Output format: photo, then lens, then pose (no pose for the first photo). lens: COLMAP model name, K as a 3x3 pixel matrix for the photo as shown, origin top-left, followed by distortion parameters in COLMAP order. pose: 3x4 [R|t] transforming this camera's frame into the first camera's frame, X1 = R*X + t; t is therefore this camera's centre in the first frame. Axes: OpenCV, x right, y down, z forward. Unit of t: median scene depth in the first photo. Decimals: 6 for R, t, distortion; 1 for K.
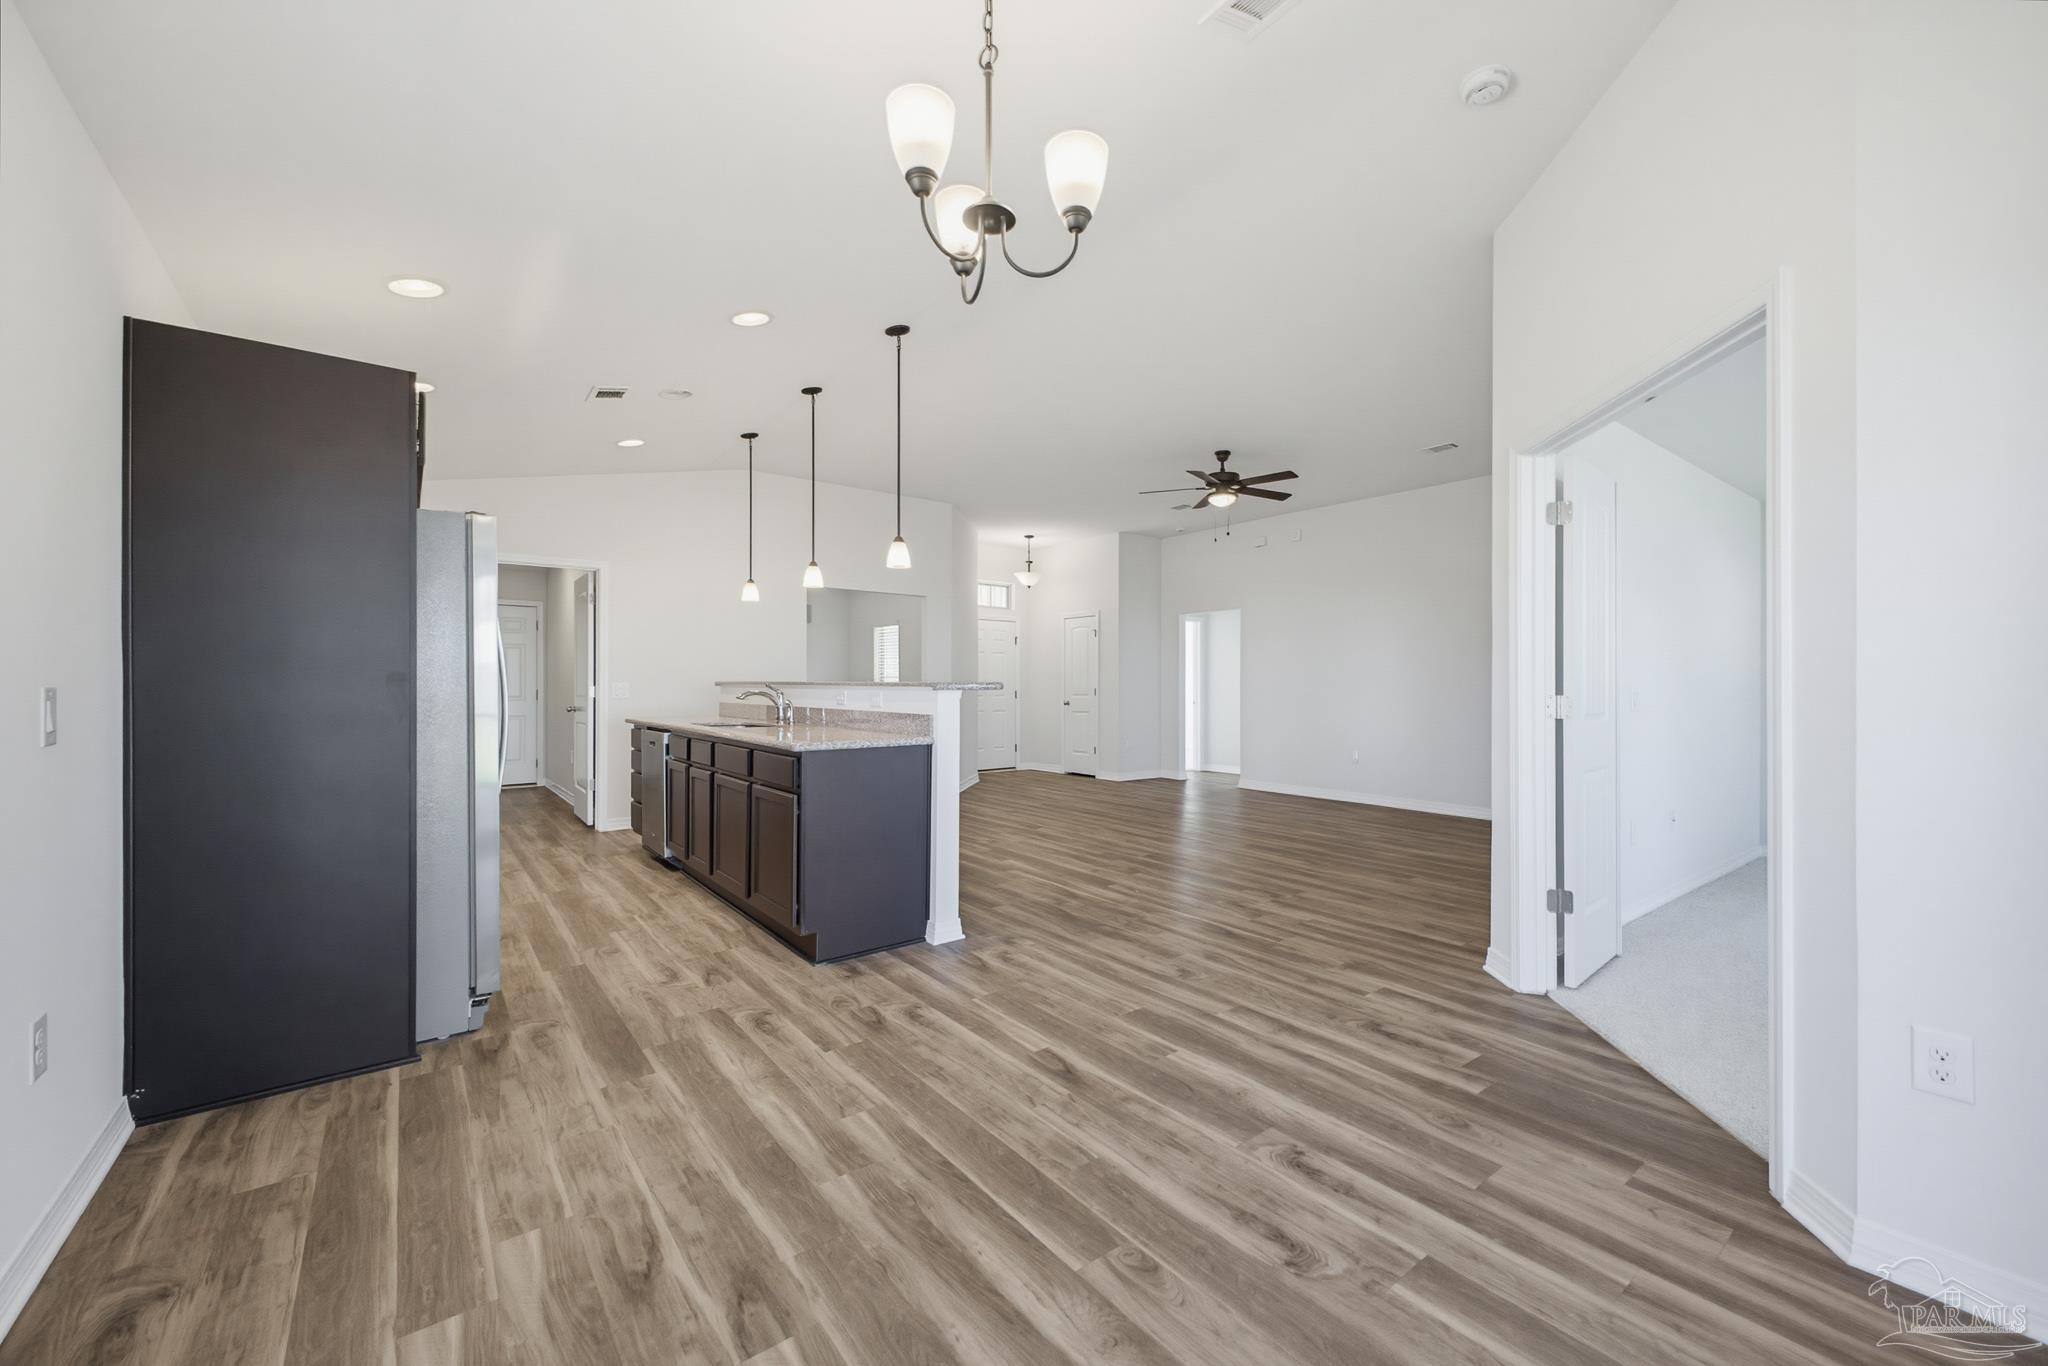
lens RADIAL K [[806.9, 0, 1025.2], [0, 806.9, 687.2], [0, 0, 1]] dist [0.016926, -0.003057]
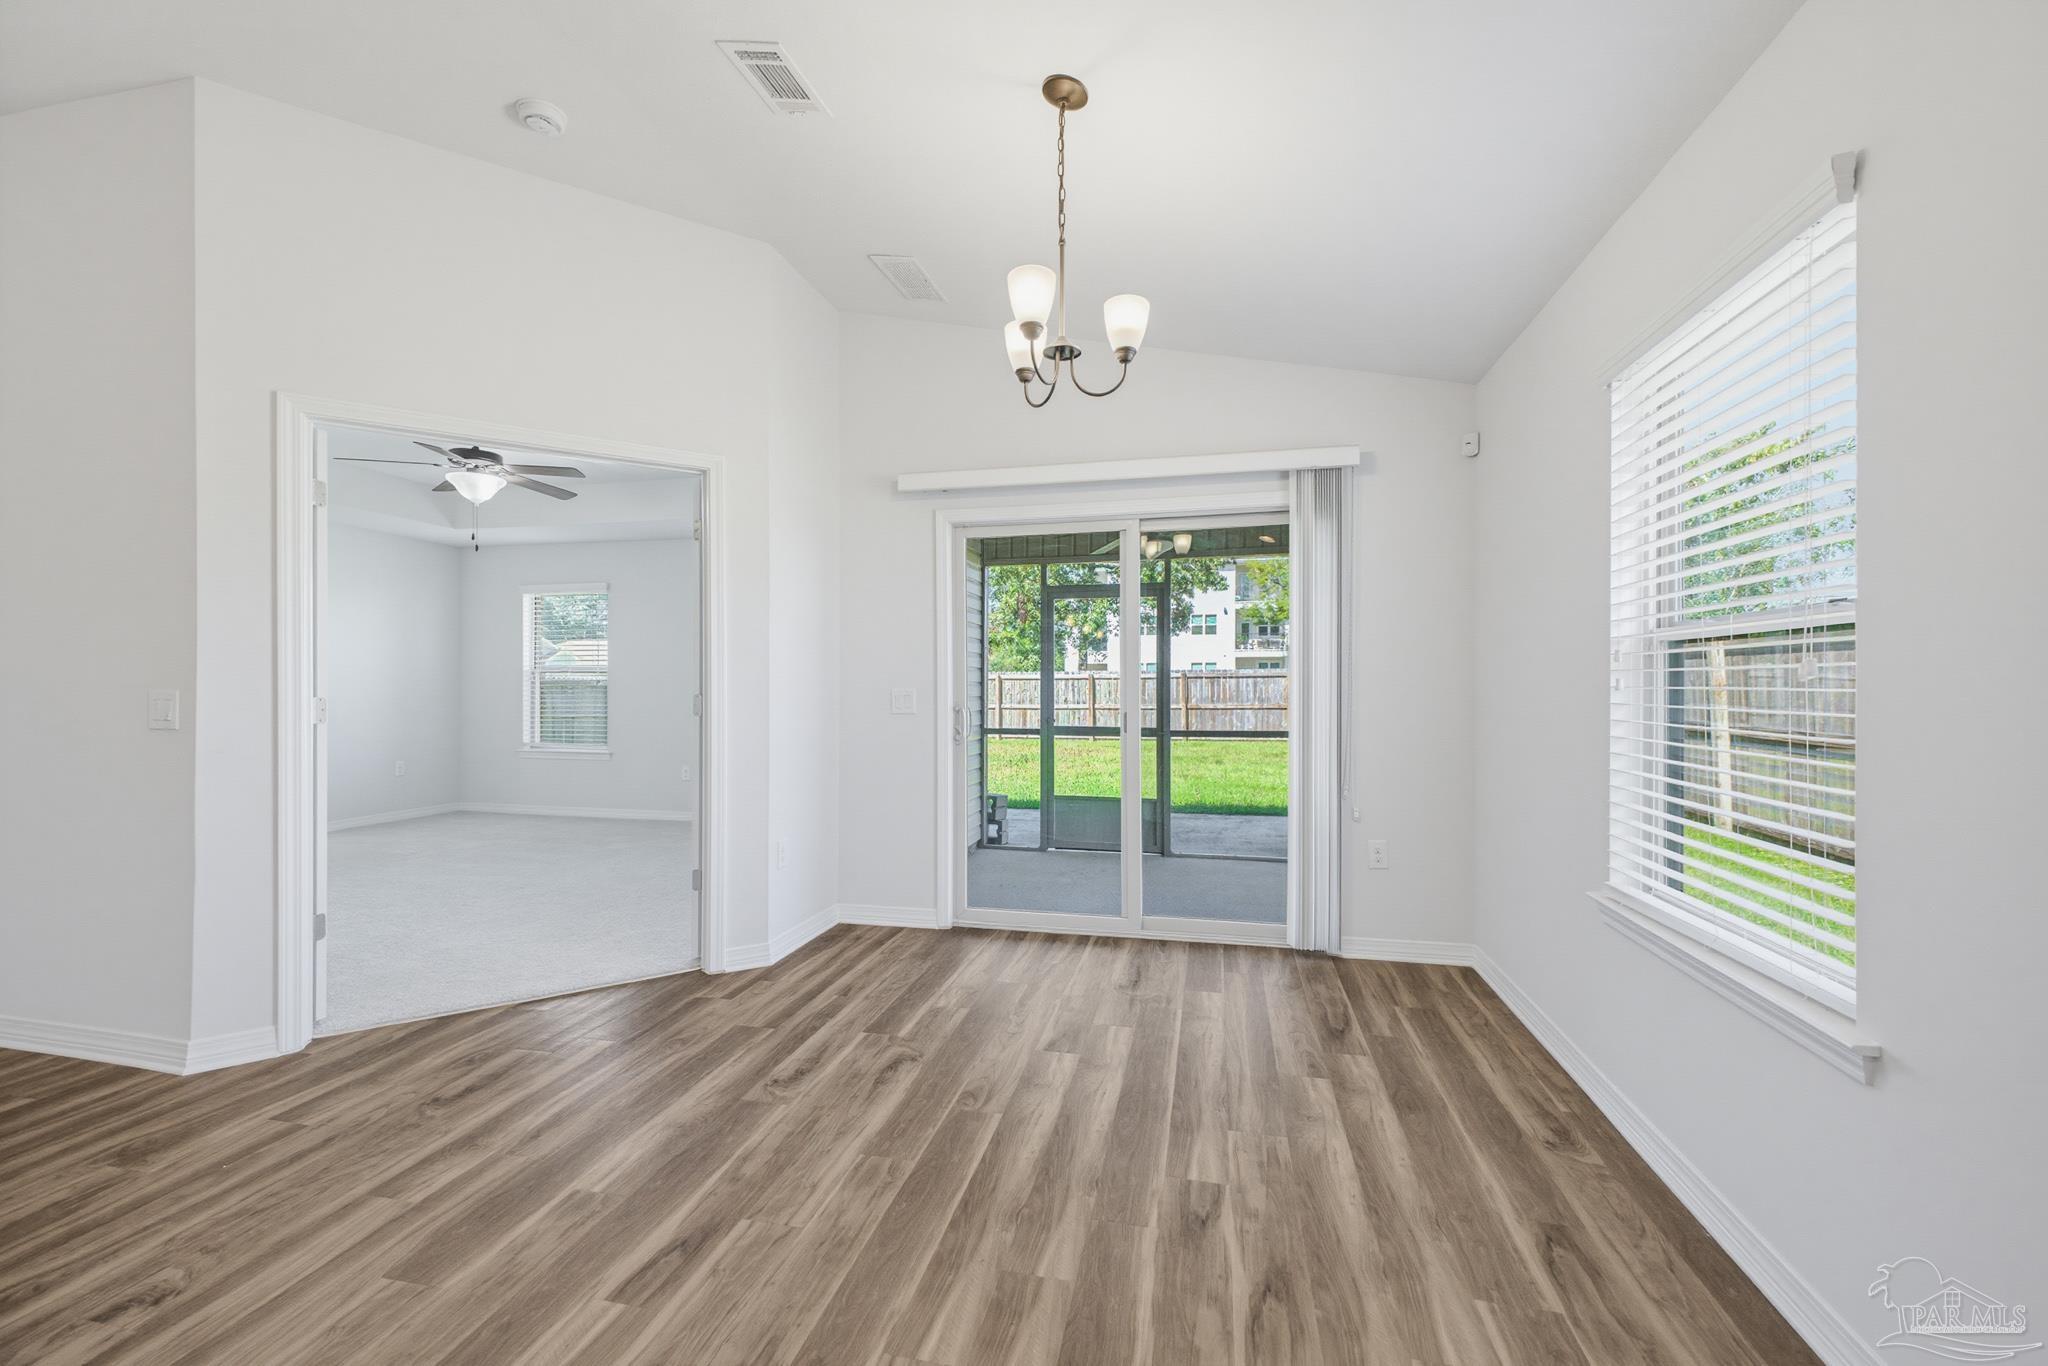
lens RADIAL K [[806.9, 0, 1034.9], [0, 806.9, 688.3], [0, 0, 1]] dist [0.016926, -0.003057]
pose [[-0.639973, -0.006445, 0.768370, -0.532123], [-0.002194, 0.999976, 0.006561, -0.011072], [-0.768394, 0.002513, -0.639972, 0.947187]]
